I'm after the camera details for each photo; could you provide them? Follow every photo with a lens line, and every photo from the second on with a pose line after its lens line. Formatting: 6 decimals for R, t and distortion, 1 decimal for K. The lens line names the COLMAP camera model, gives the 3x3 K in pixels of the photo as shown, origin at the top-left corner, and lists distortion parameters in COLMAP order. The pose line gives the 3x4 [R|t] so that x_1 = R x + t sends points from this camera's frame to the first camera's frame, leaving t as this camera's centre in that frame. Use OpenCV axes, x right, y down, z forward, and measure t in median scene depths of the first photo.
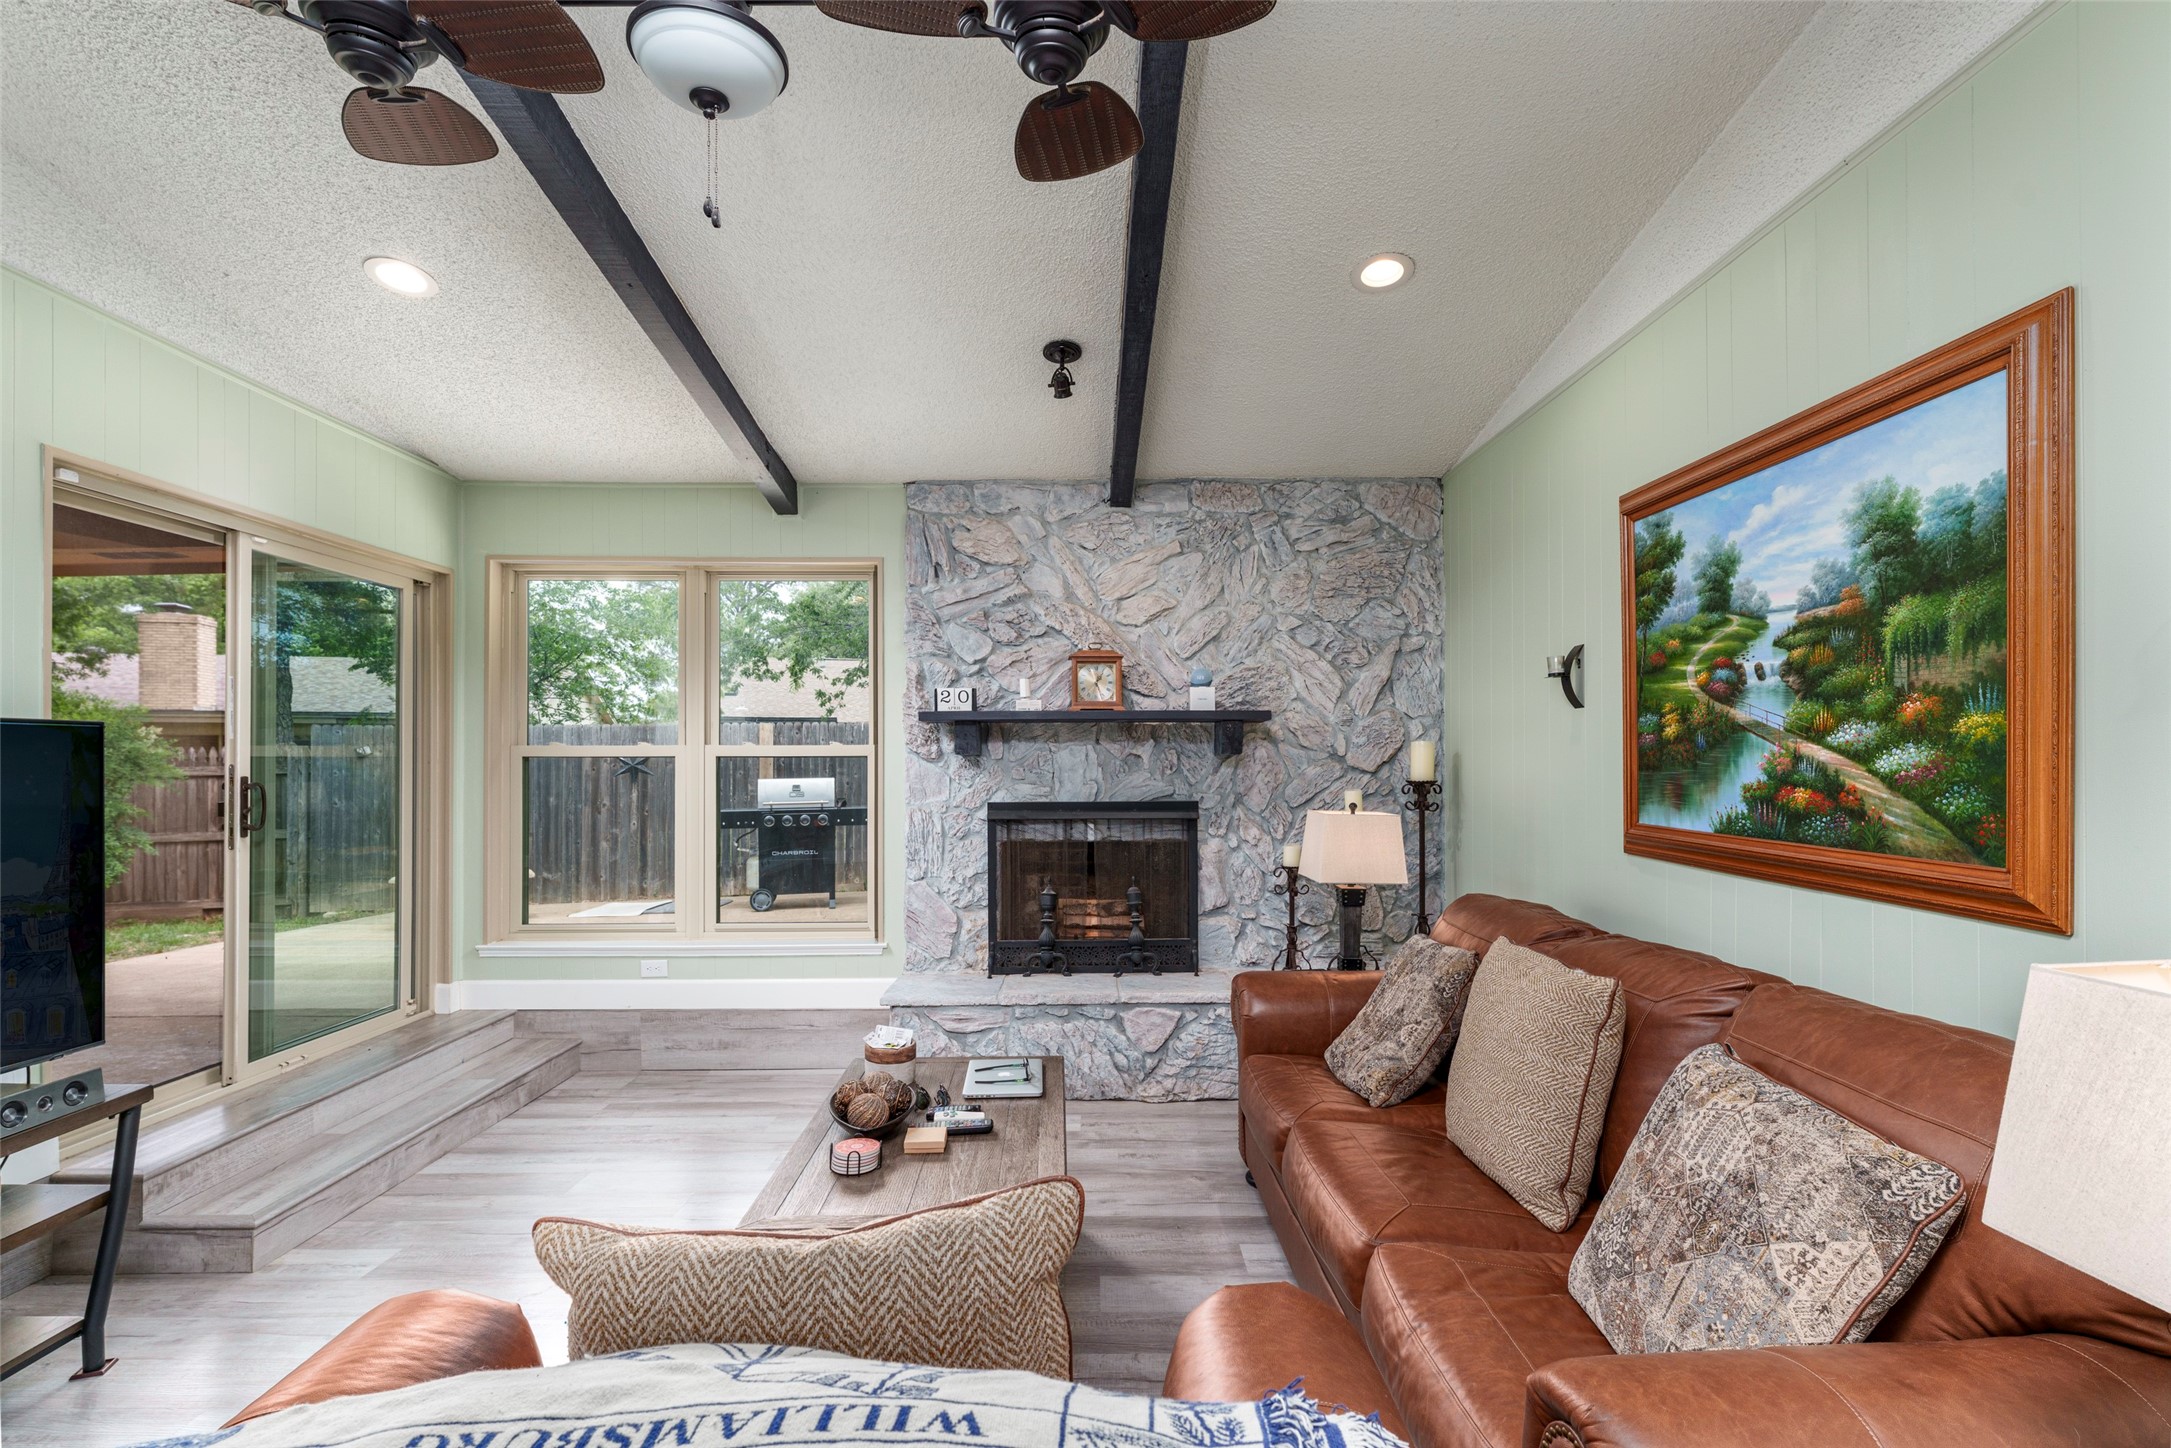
lens RADIAL K [[987.7, 0, 1088.9], [0, 987.7, 761.0], [0, 0, 1]] dist [0.003448, -0.000009]
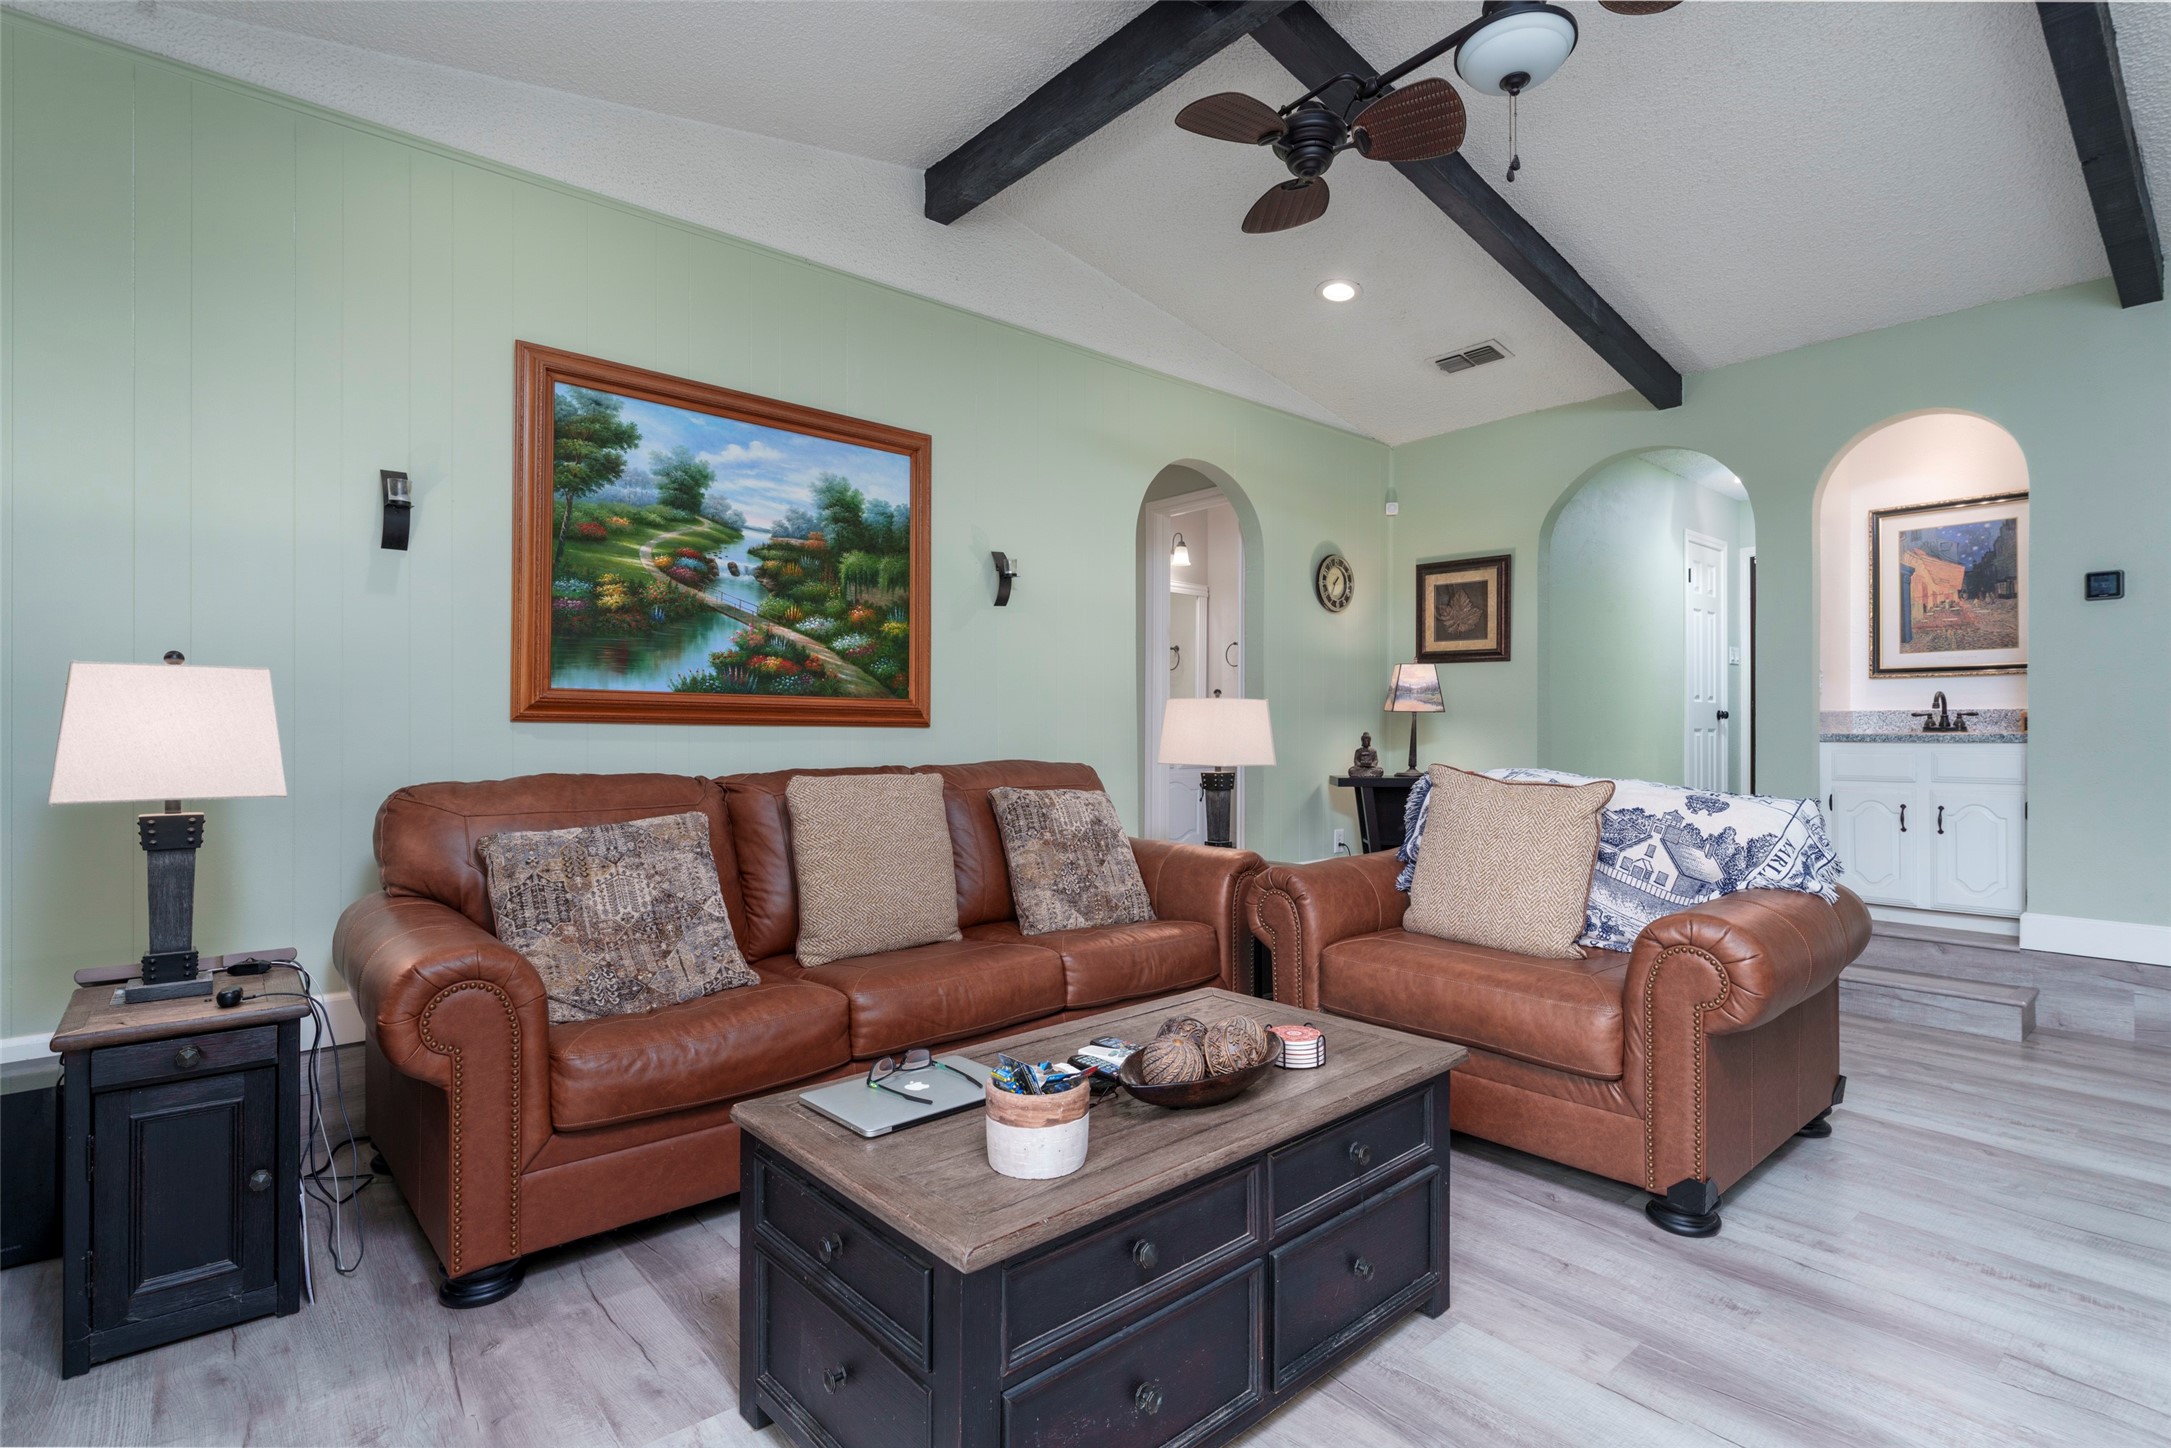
lens RADIAL K [[1054.7, 0, 1085.5], [0, 1054.7, 724.0], [0, 0, 1]] dist [0.000901, 0.000171]
pose [[-0.639544, 0.002936, 0.768749, -0.373693], [-0.004466, 0.999962, -0.007534, 0.066005], [-0.768741, -0.008252, -0.639507, 0.798227]]
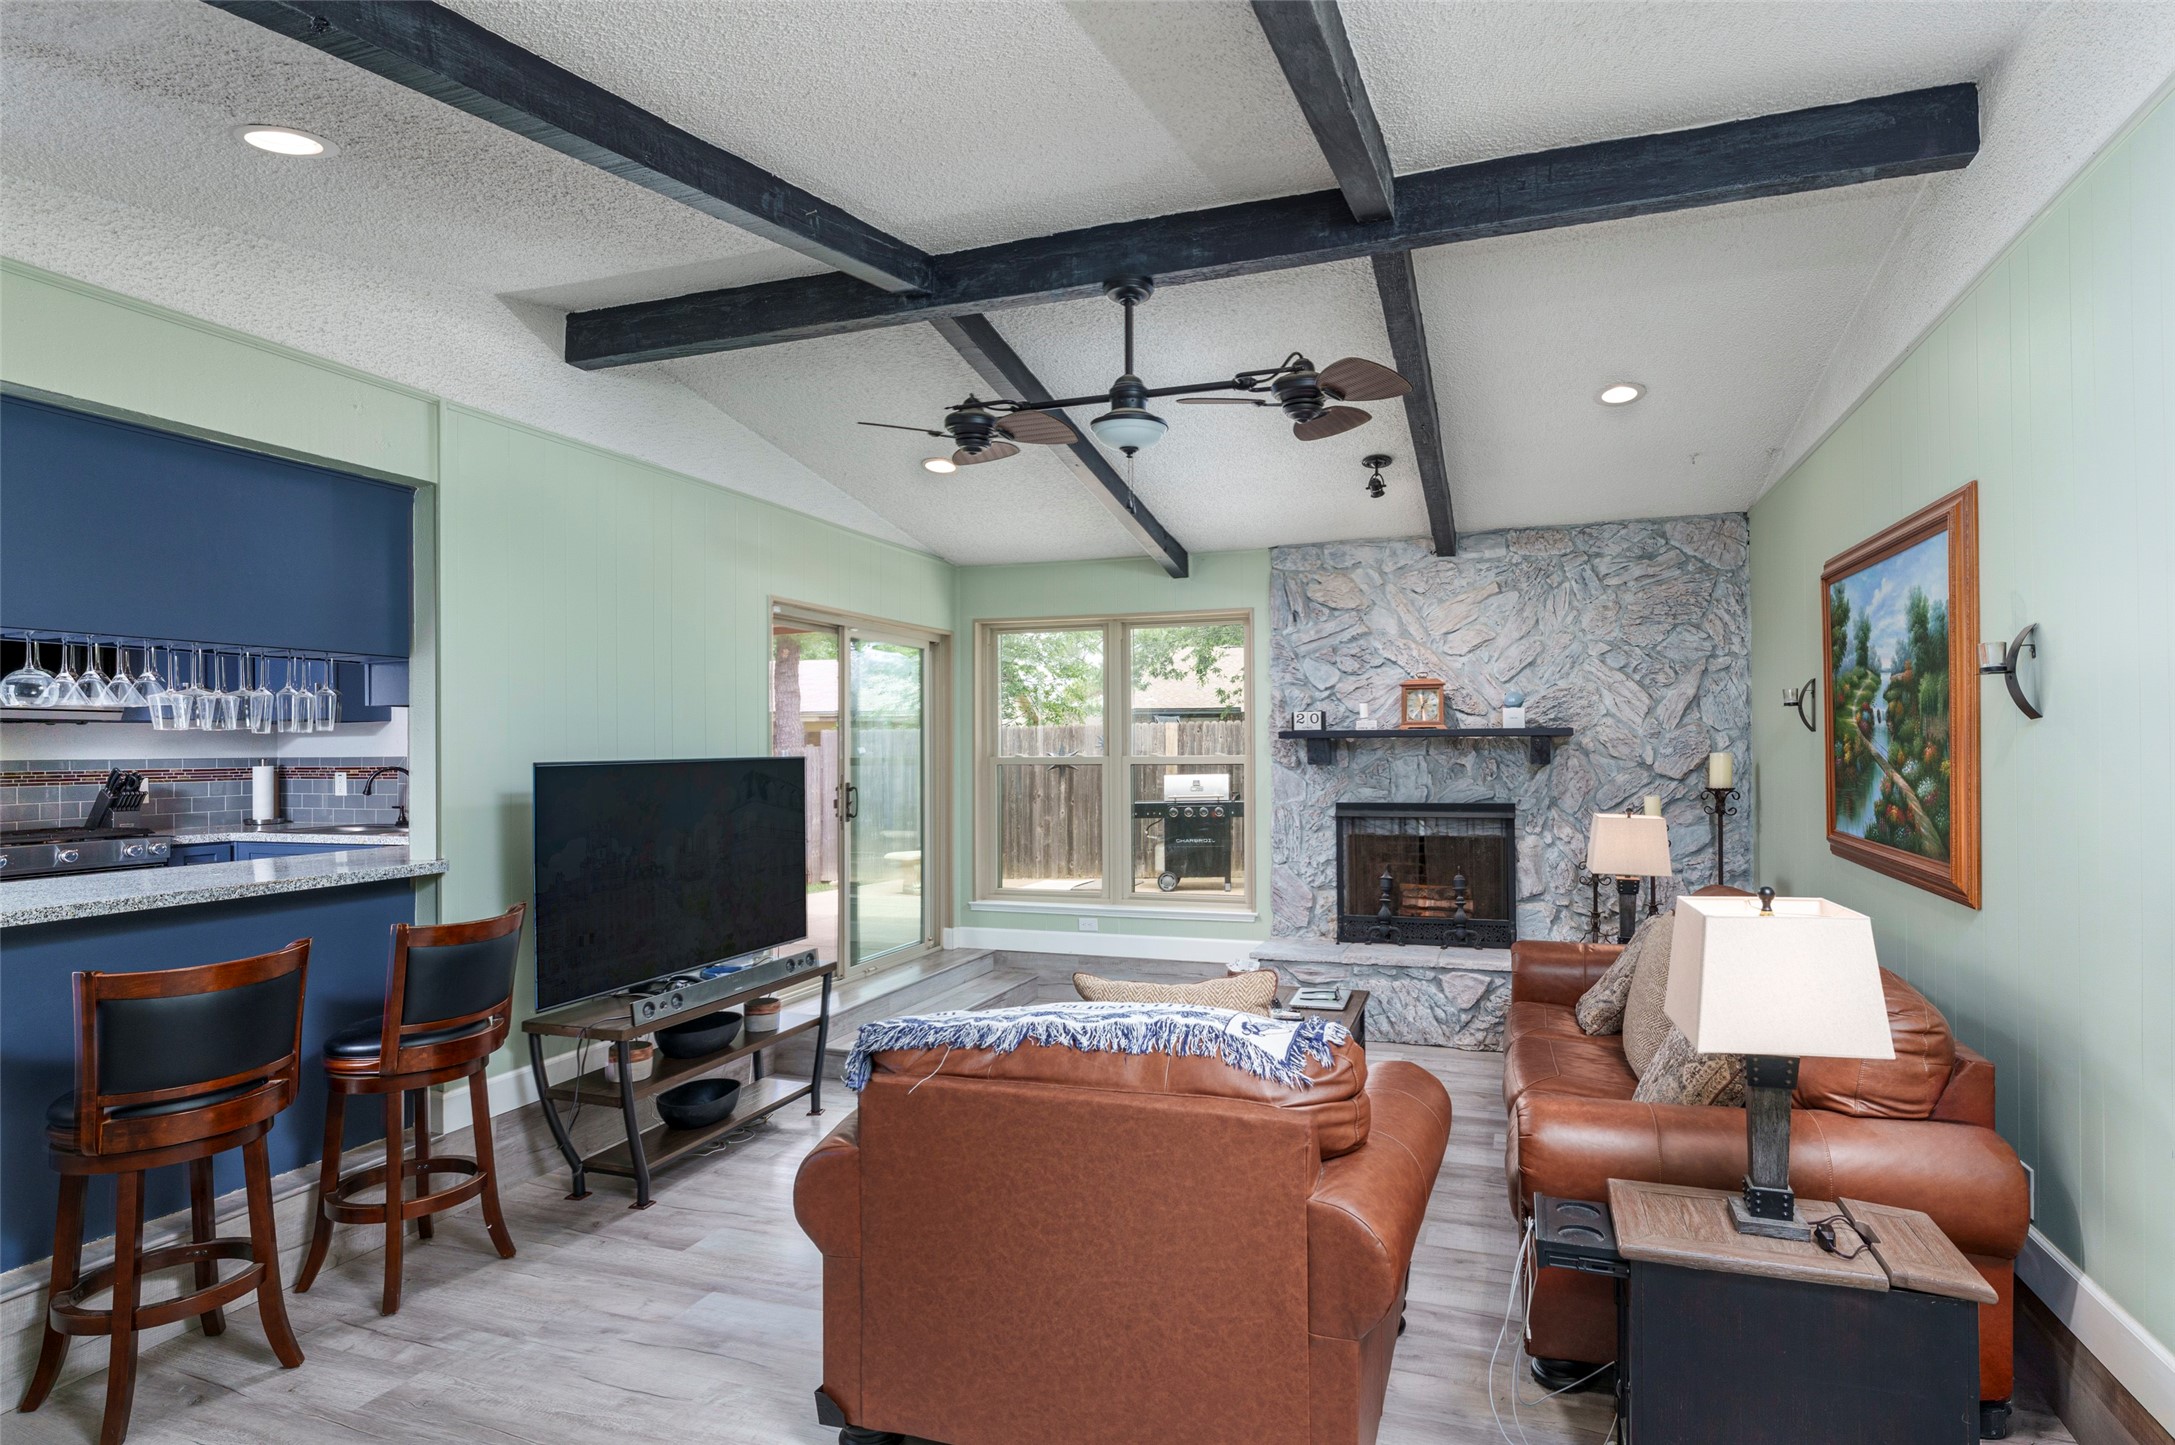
lens RADIAL K [[1062.7, 0, 1157.4], [0, 1062.7, 750.9], [0, 0, 1]] dist [0.000722, 0.000002]
pose [[0.945240, -0.004856, -0.326339, 0.121303], [0.006060, 0.999978, 0.002673, -0.027947], [0.326319, -0.004504, 0.945249, -0.332396]]
